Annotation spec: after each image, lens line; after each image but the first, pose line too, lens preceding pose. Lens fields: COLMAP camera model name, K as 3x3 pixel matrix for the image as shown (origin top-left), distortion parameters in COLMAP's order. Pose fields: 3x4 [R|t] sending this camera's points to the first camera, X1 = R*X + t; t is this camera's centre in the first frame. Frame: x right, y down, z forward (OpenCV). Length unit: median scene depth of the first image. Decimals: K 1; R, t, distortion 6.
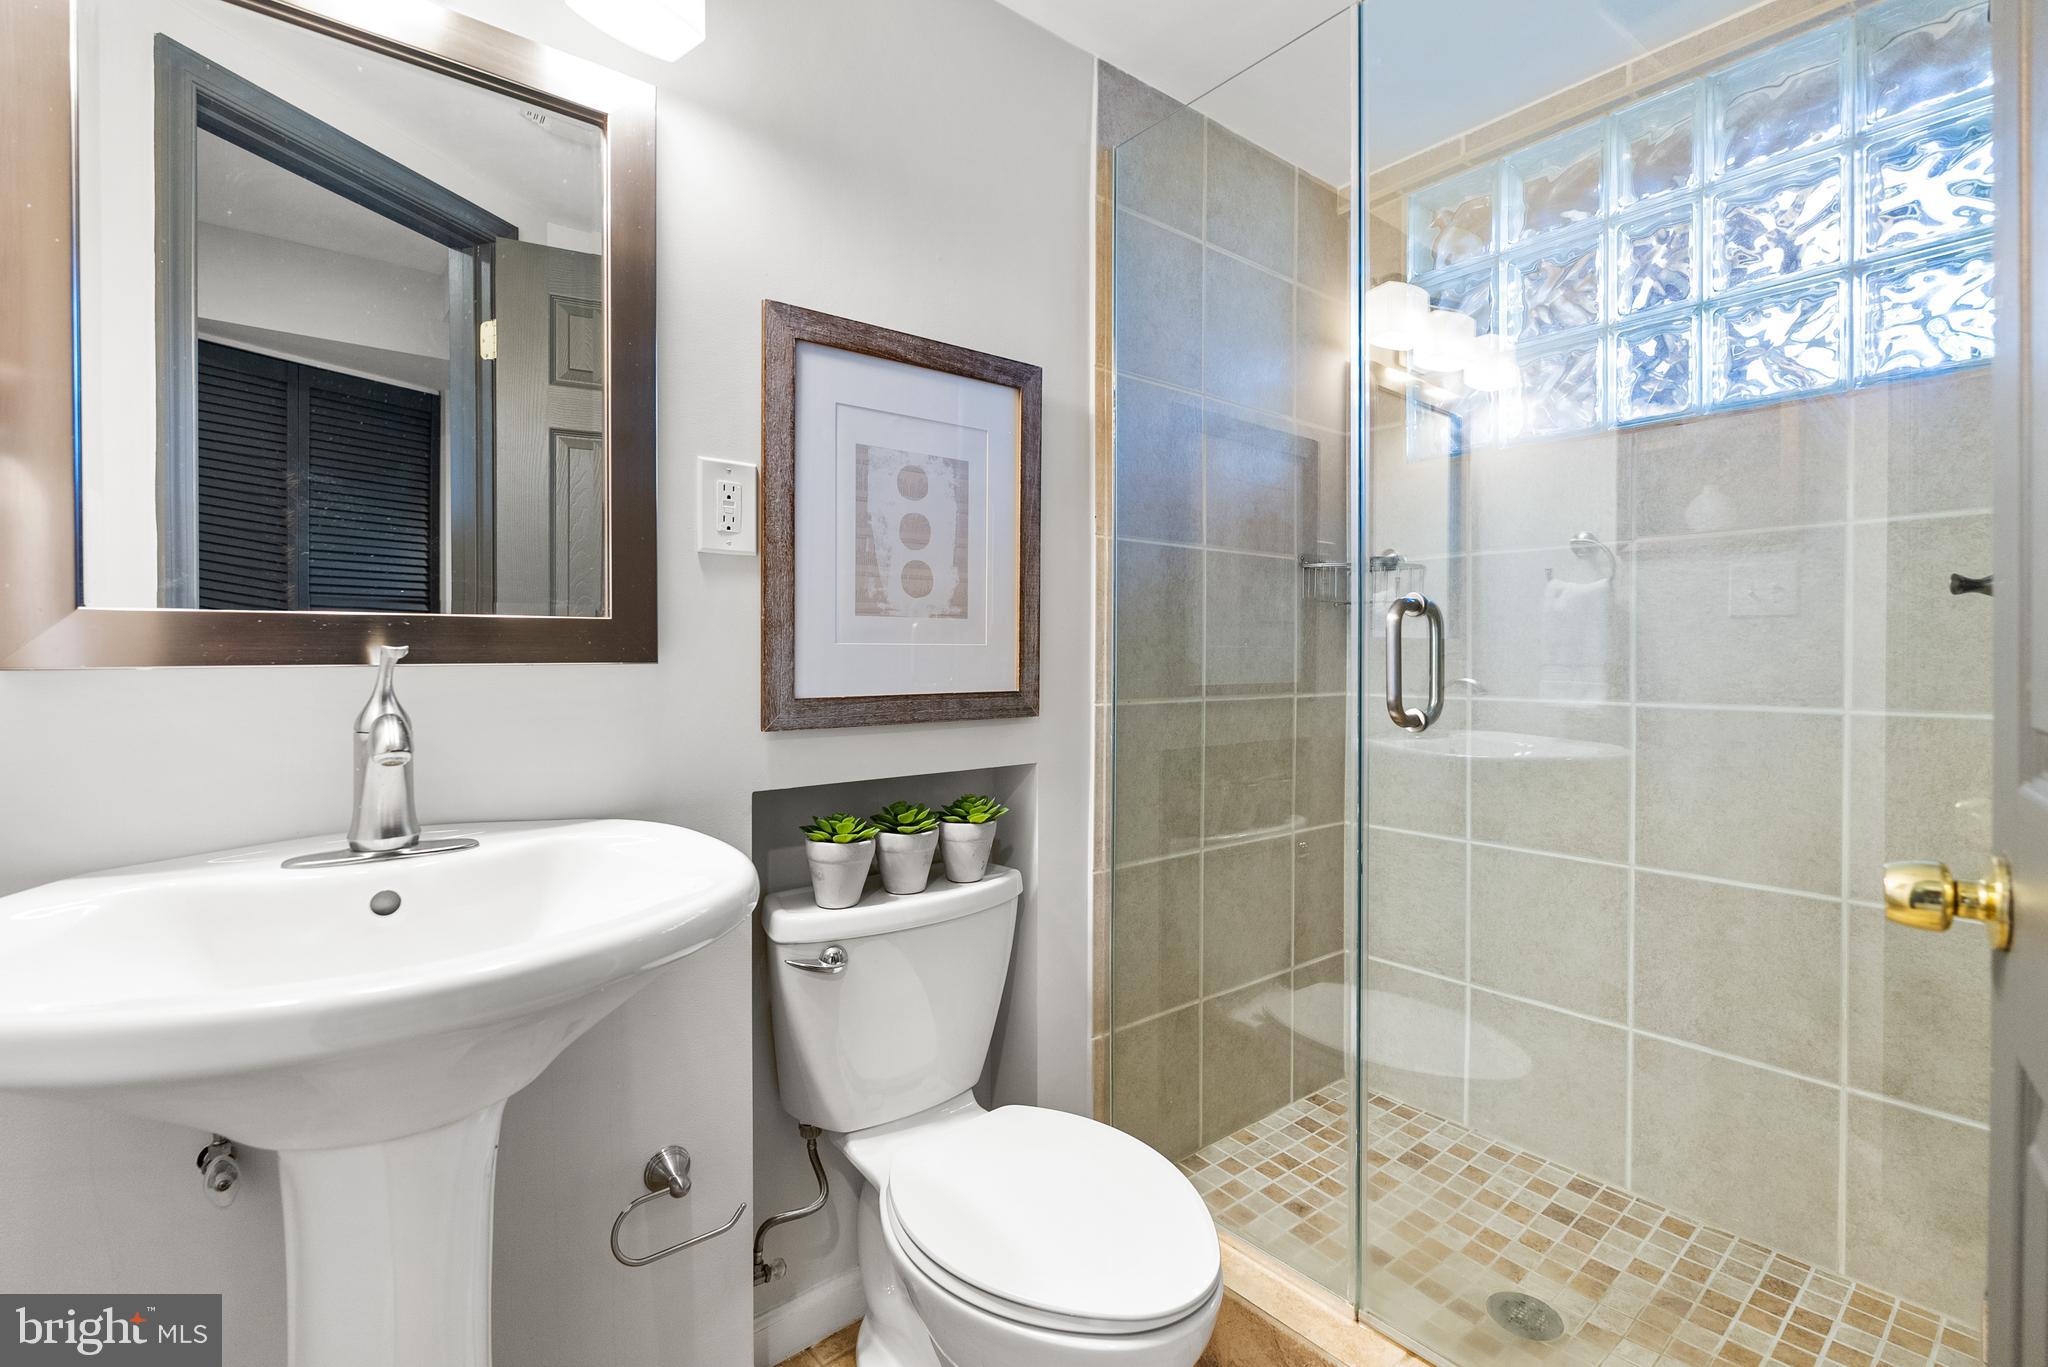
lens RADIAL K [[919.0, 0, 1038.5], [0, 919.0, 671.8], [0, 0, 1]] dist [-0.003736, -0.000426]
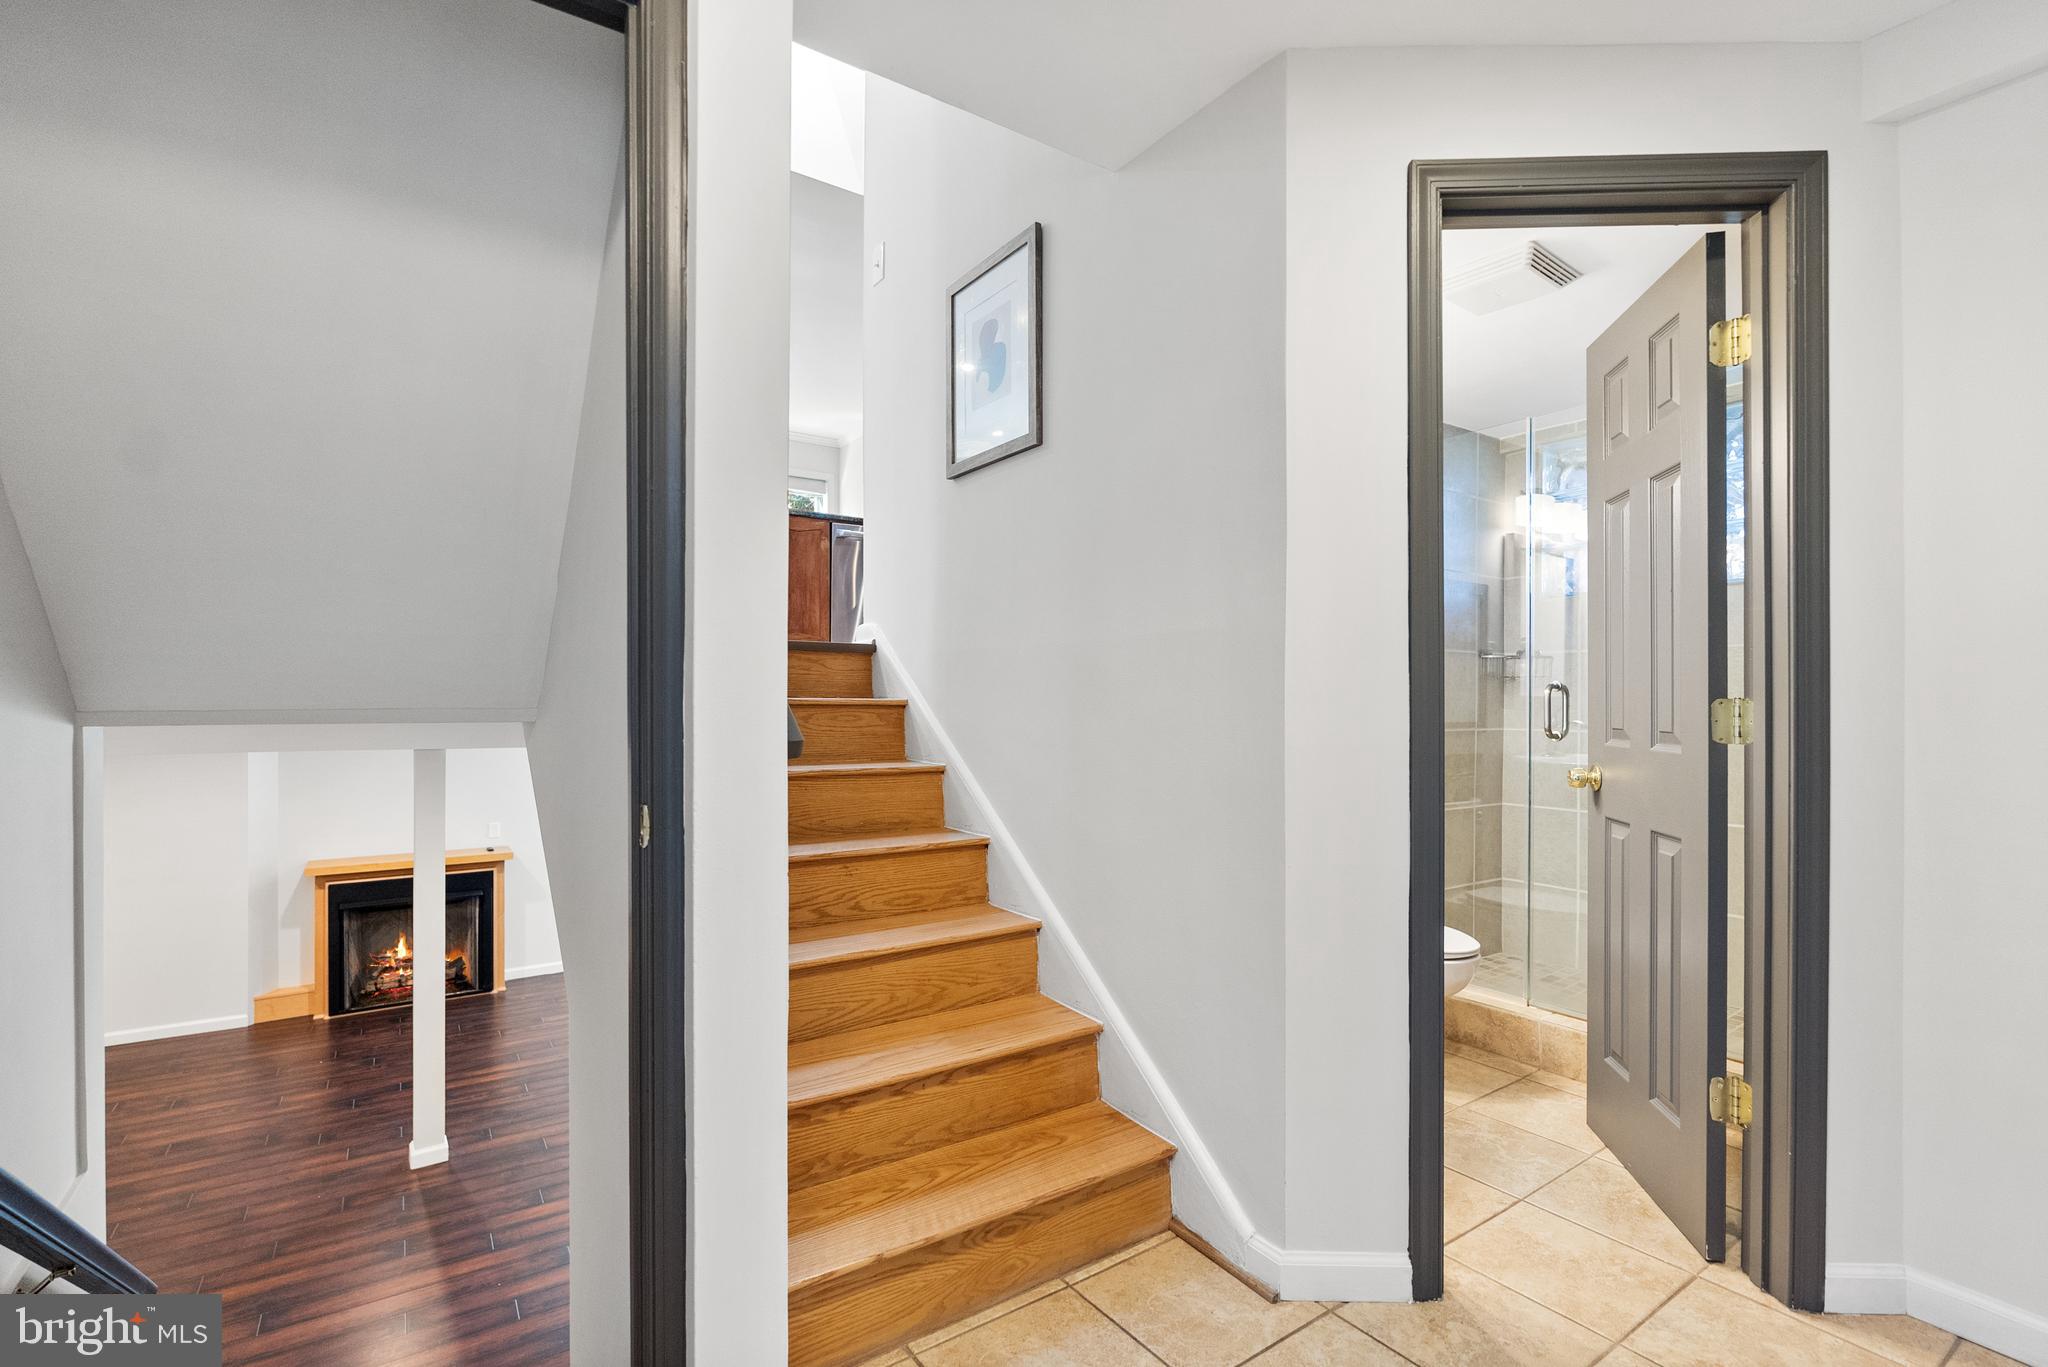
lens RADIAL K [[919.0, 0, 1034.9], [0, 919.0, 714.2], [0, 0, 1]] dist [-0.003736, -0.000426]
pose [[0.995964, 0.005409, -0.089590, -0.414177], [-0.005830, 0.999973, -0.004443, 0.009617], [0.089563, 0.004947, 0.995969, -0.849951]]
